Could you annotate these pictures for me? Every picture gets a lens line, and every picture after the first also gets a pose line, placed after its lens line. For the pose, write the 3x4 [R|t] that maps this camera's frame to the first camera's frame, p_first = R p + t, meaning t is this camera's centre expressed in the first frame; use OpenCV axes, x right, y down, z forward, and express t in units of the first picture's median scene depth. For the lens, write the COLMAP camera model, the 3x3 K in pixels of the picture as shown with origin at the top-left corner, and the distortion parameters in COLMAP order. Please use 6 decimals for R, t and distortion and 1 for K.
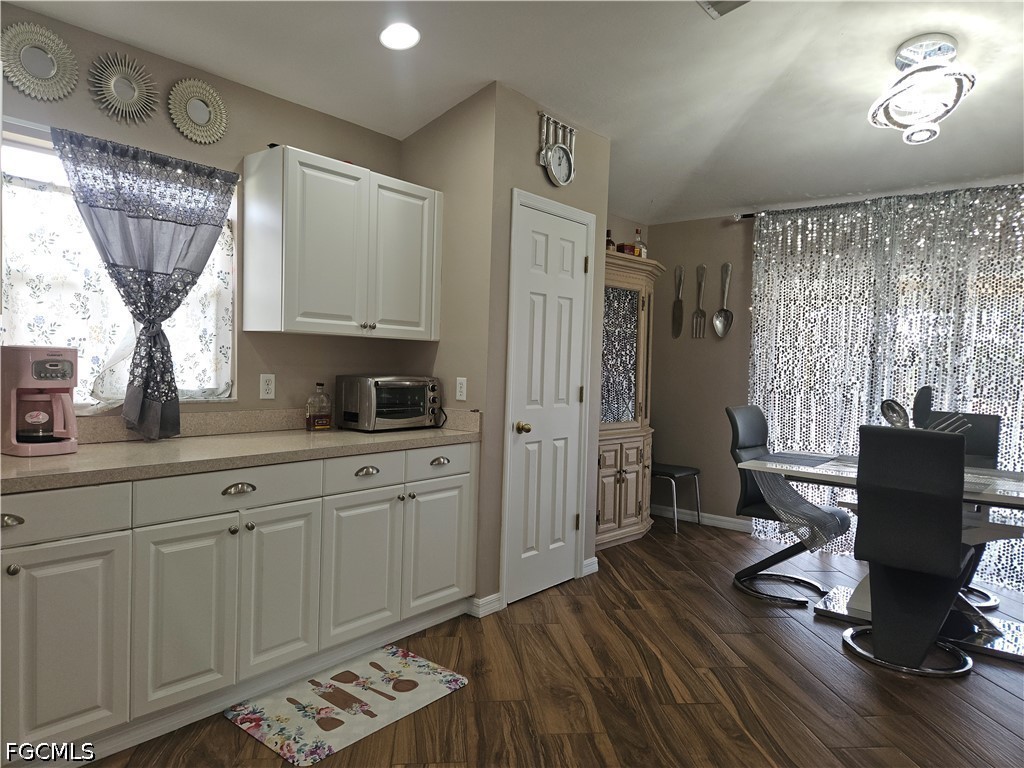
lens RADIAL K [[682.8, 0, 513.4], [0, 682.8, 392.3], [0, 0, 1]] dist [0.081211, -0.077133]
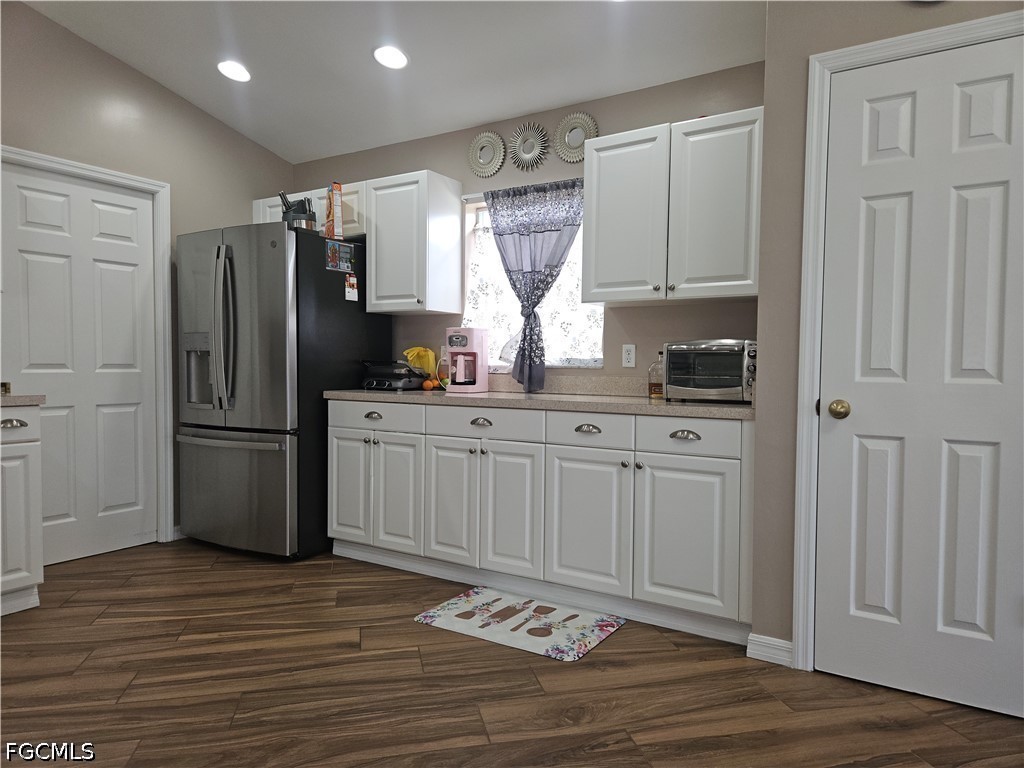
lens RADIAL K [[679.1, 0, 507.0], [0, 679.1, 391.9], [0, 0, 1]] dist [0.080985, -0.068555]
pose [[0.119052, 0.009630, -0.992841, 0.767744], [-0.054198, 0.998525, 0.003186, 0.061240], [0.991408, 0.053431, 0.119398, 0.738774]]
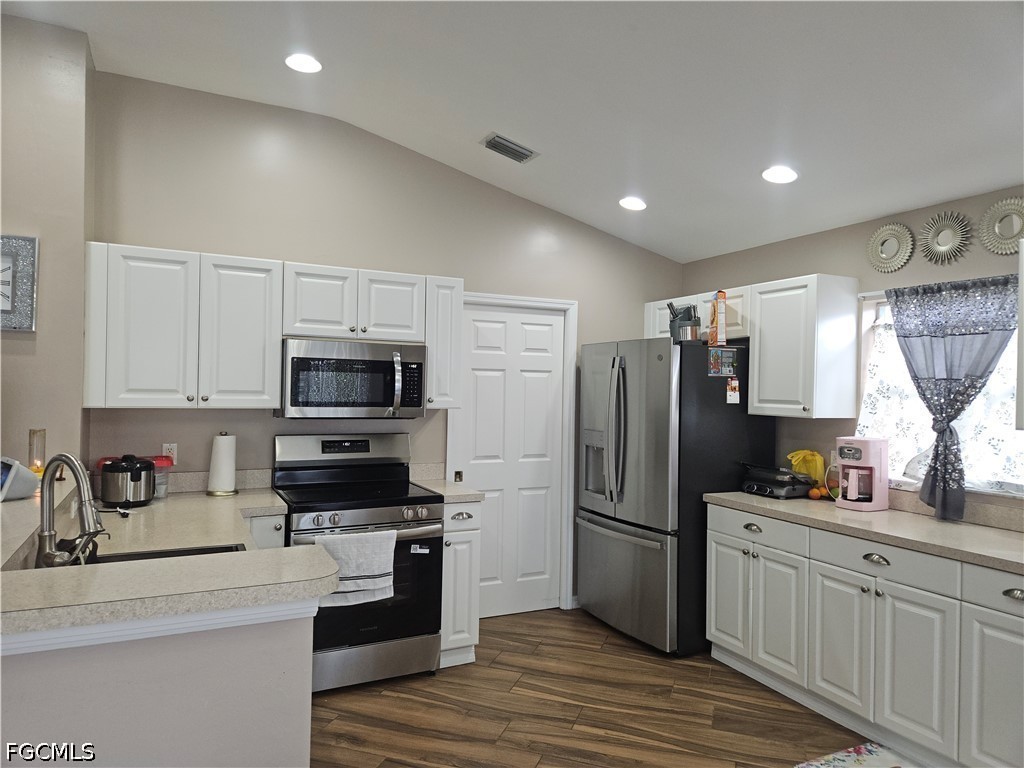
lens RADIAL K [[679.6, 0, 514.1], [0, 679.6, 387.8], [0, 0, 1]] dist [0.078795, -0.066487]
pose [[-0.411230, -0.039553, -0.910673, 0.821135], [-0.076559, 0.997027, -0.008732, -0.084263], [0.908311, 0.066129, -0.413035, 0.751975]]
